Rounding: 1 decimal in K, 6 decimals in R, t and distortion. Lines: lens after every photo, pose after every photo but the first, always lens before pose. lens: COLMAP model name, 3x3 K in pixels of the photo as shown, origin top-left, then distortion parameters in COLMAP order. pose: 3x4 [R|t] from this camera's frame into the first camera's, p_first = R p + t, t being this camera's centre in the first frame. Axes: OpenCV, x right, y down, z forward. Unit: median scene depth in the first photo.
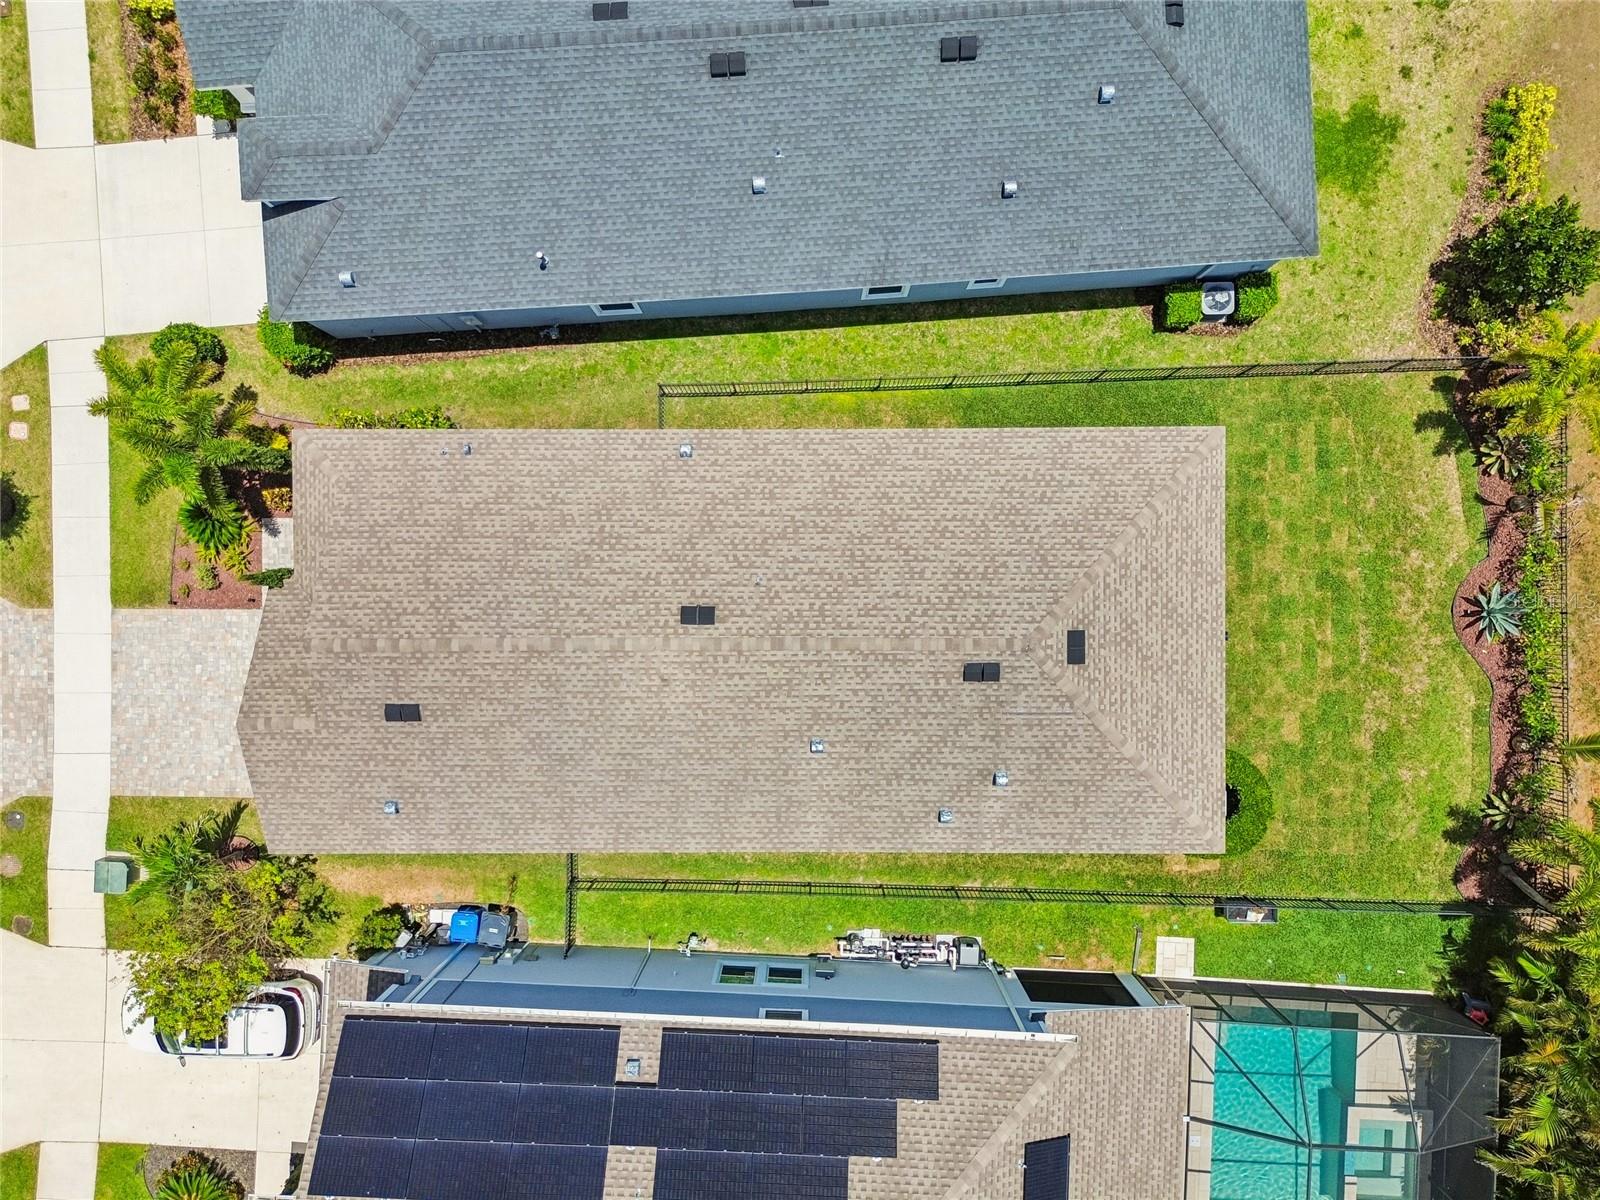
lens RADIAL K [[1124.6, 0, 797.3], [0, 1124.6, 616.0], [0, 0, 1]] dist [0.050861, -0.043772]
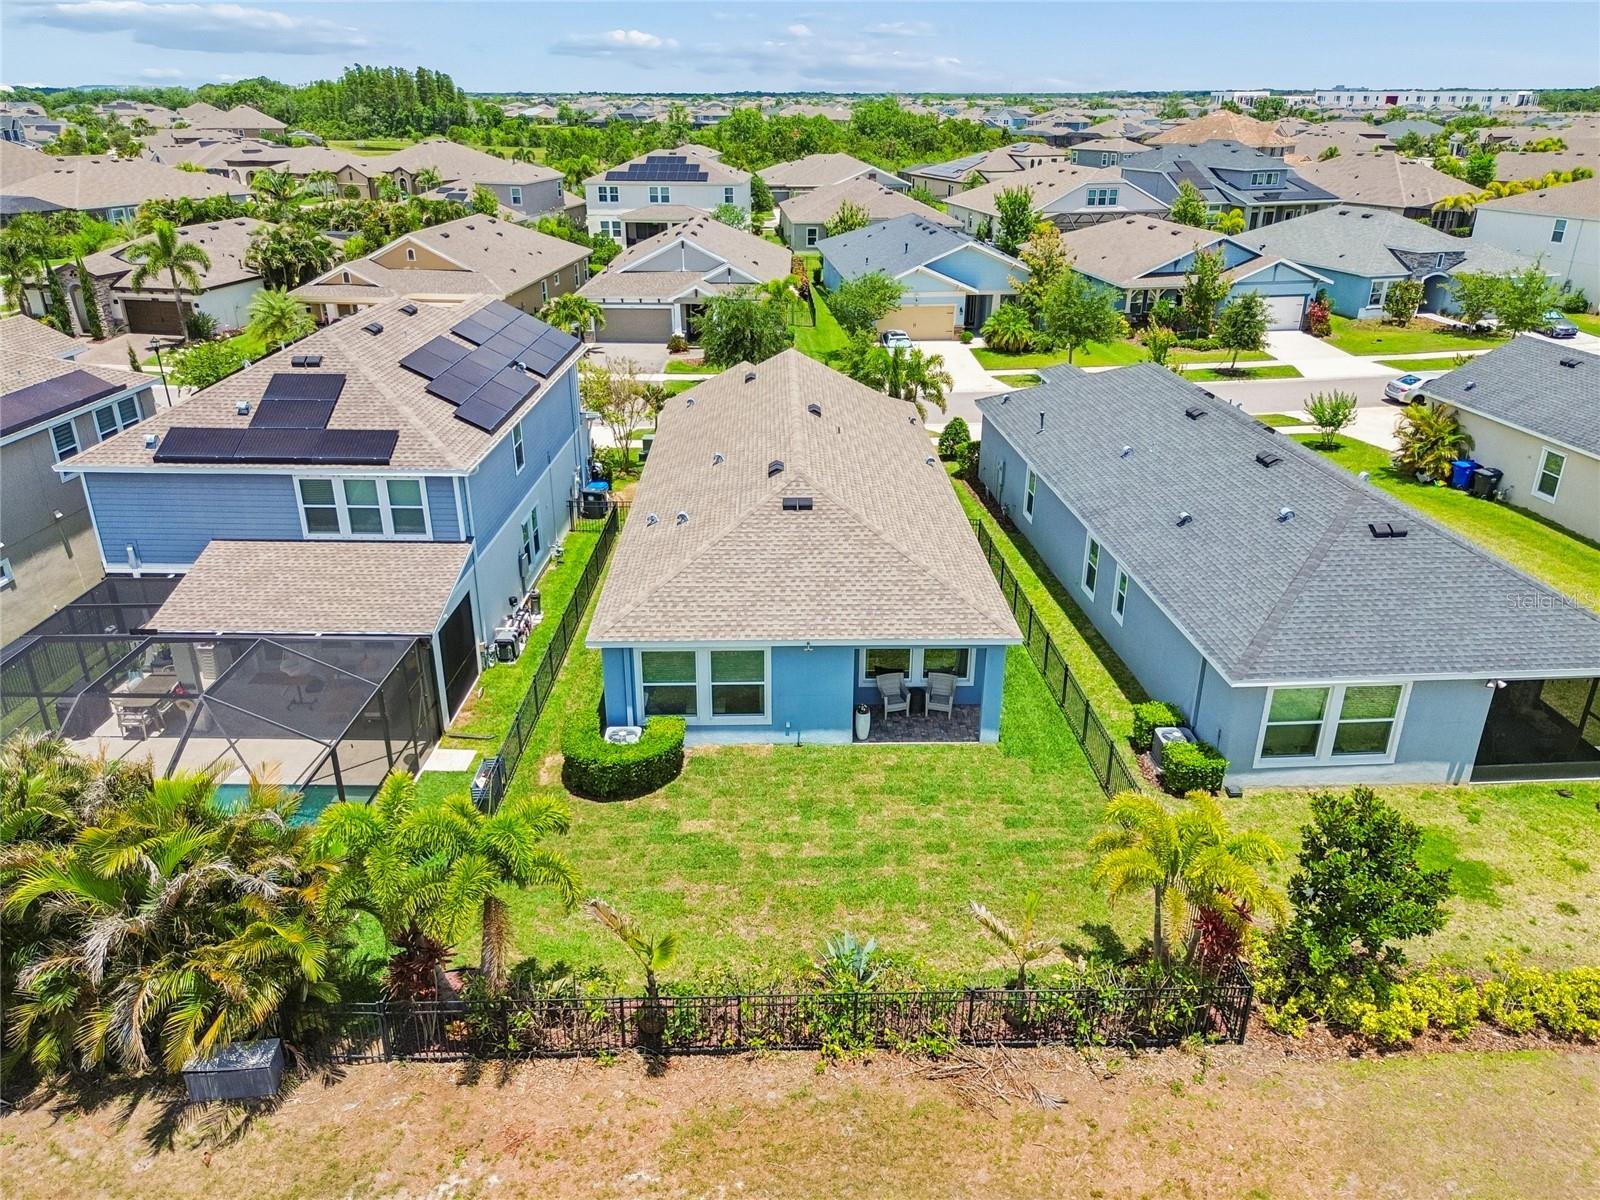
lens RADIAL K [[1142.9, 0, 802.9], [0, 1142.9, 598.4], [0, 0, 1]] dist [0.057610, -0.053824]
pose [[0.017239, 0.407233, -0.913161, 1.144808], [-0.999838, 0.002341, -0.017831, 0.035906], [-0.005123, 0.913321, 0.407208, 0.513894]]
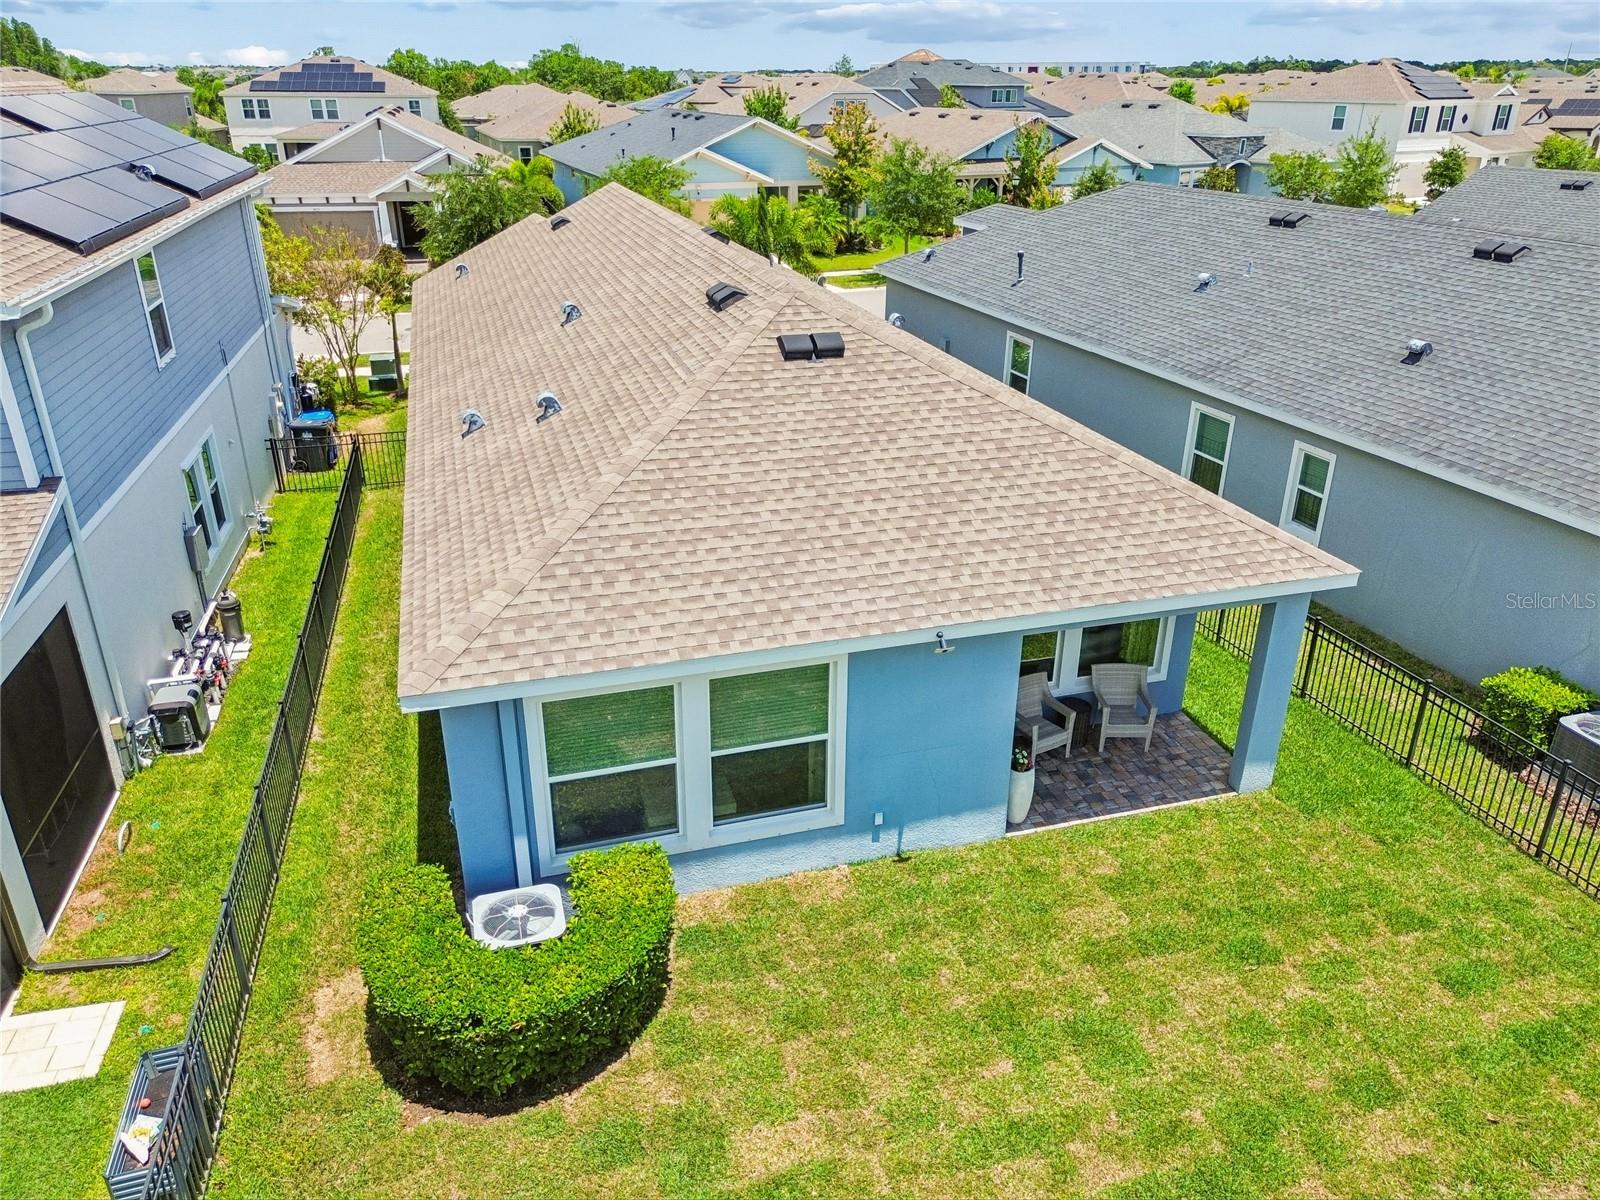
lens RADIAL K [[1142.9, 0, 802.9], [0, 1142.9, 598.4], [0, 0, 1]] dist [0.057610, -0.053824]
pose [[0.278756, 0.406517, -0.870080, 0.661593], [-0.960327, 0.110312, -0.256130, 0.158322], [-0.008141, 0.906959, 0.421139, 0.736274]]
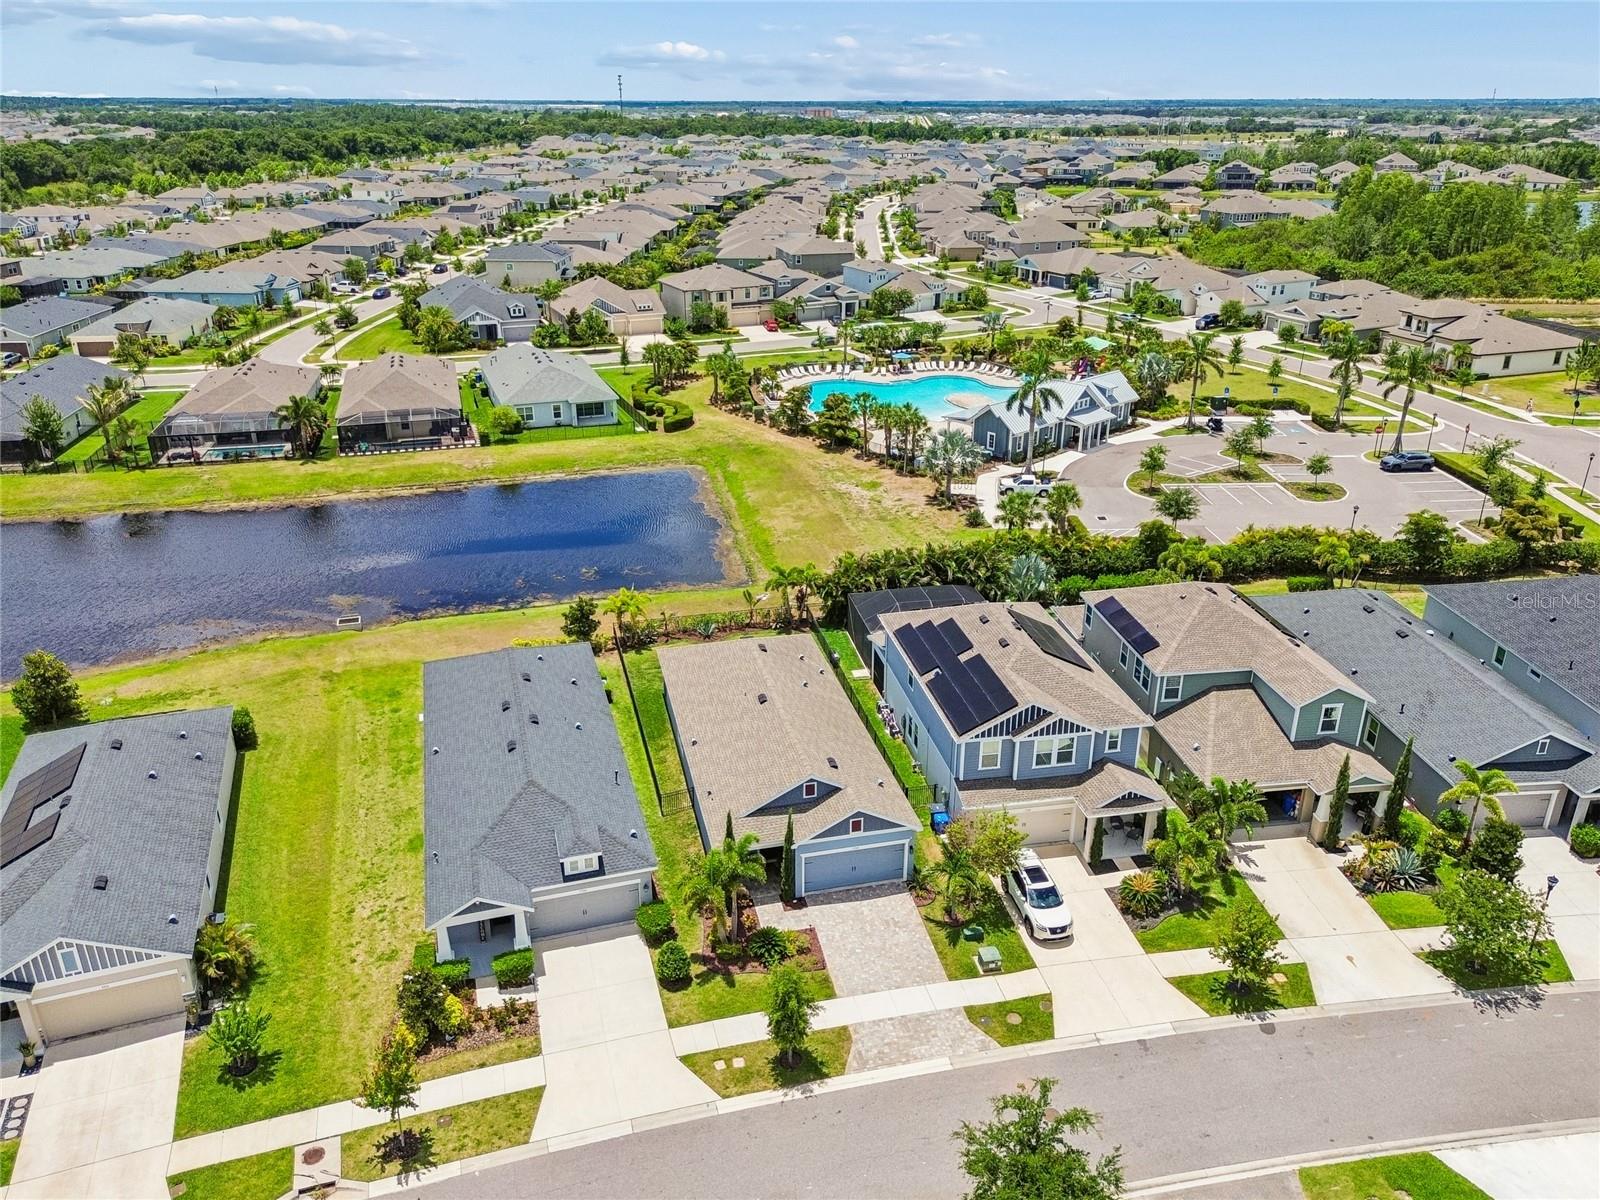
lens RADIAL K [[1146.3, 0, 802.9], [0, 1146.3, 599.9], [0, 0, 1]] dist [0.055007, -0.051375]
pose [[-0.234701, -0.374725, 0.896937, -1.917977], [0.972055, -0.095099, 0.214626, -0.364053], [0.004872, 0.922246, 0.386573, -0.146957]]
